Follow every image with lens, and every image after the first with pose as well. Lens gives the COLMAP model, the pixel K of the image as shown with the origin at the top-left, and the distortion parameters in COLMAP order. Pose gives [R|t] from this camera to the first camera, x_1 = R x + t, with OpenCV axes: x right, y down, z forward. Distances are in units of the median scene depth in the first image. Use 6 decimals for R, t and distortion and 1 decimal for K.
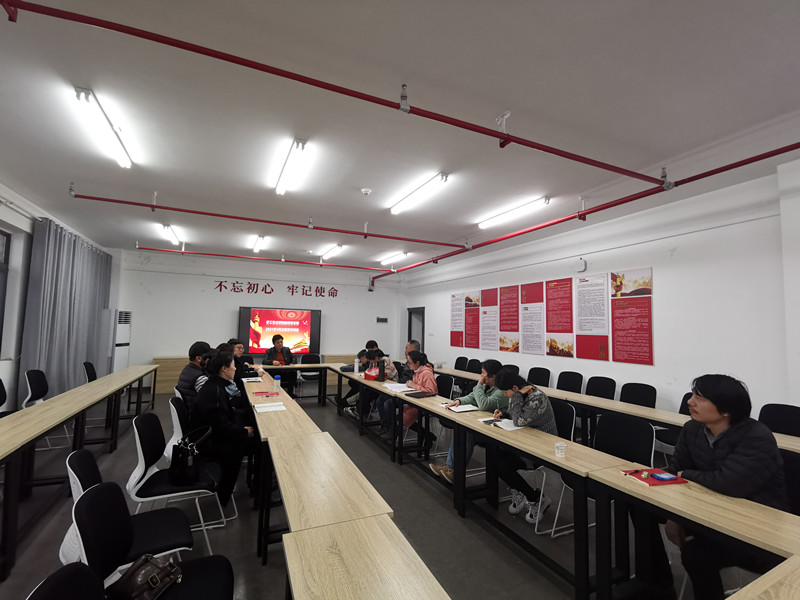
lens RADIAL K [[378.6, 0, 404.0], [0, 378.6, 306.8], [0, 0, 1]] dist [-0.000365, 0.000136]
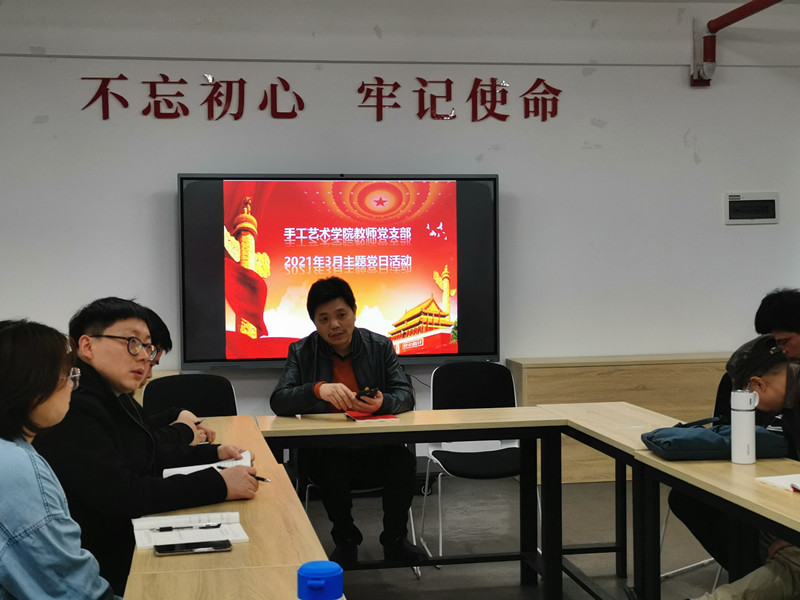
lens RADIAL K [[1185.4, 0, 404.0], [0, 1185.4, 299.5], [0, 0, 1]] dist [0.075117, 0.000000]
pose [[0.963806, -0.028972, -0.265025, -0.085668], [0.050981, 0.995762, 0.076548, 0.028593], [0.261684, -0.087289, 0.961198, 0.277239]]
